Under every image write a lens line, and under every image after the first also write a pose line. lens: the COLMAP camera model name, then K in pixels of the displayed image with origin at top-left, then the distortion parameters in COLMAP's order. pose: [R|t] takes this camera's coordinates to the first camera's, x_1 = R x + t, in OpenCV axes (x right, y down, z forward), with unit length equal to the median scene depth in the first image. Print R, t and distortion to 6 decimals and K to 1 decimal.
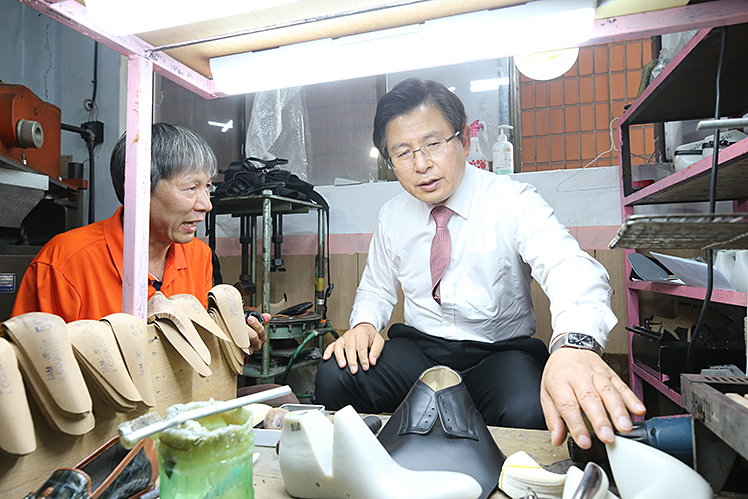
lens RADIAL K [[492.1, 0, 371.3], [0, 492.1, 246.4], [0, 0, 1]] dist [-0.004791, 0.010552]
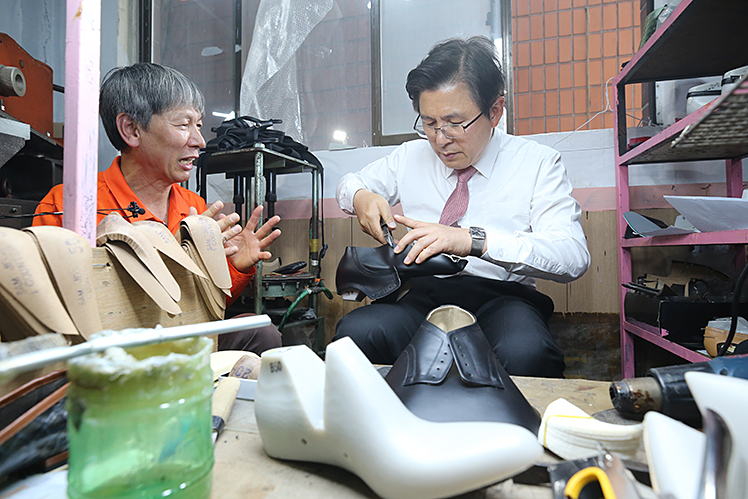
lens RADIAL K [[431.9, 0, 370.9], [0, 431.9, 249.5], [0, 0, 1]] dist [-0.023076, 0.013472]
pose [[0.999759, 0.004099, 0.021574, -0.009417], [-0.004733, 0.999556, 0.029424, 0.070190], [-0.021444, -0.029519, 0.999334, 0.143196]]
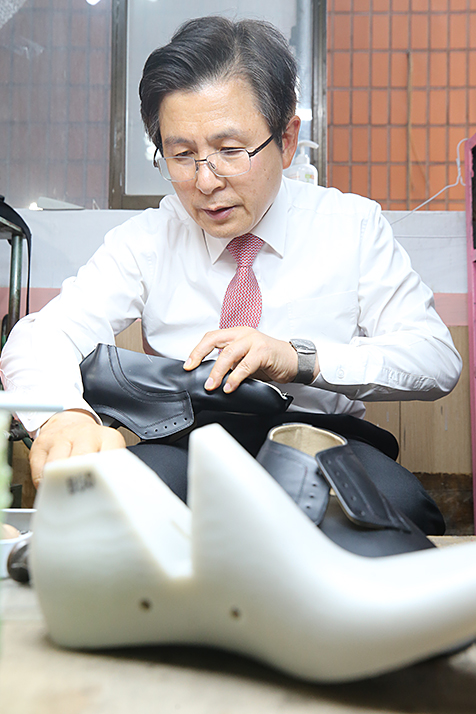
lens RADIAL K [[680.0, 0, 241.5], [0, 680.0, 362.0], [0, 0, 1]] dist [0.039994, 0.000000]
pose [[0.958861, 0.044027, 0.280442, -0.080736], [-0.034812, 0.998680, -0.037757, 0.118284], [-0.281734, 0.026441, 0.959128, 0.163873]]
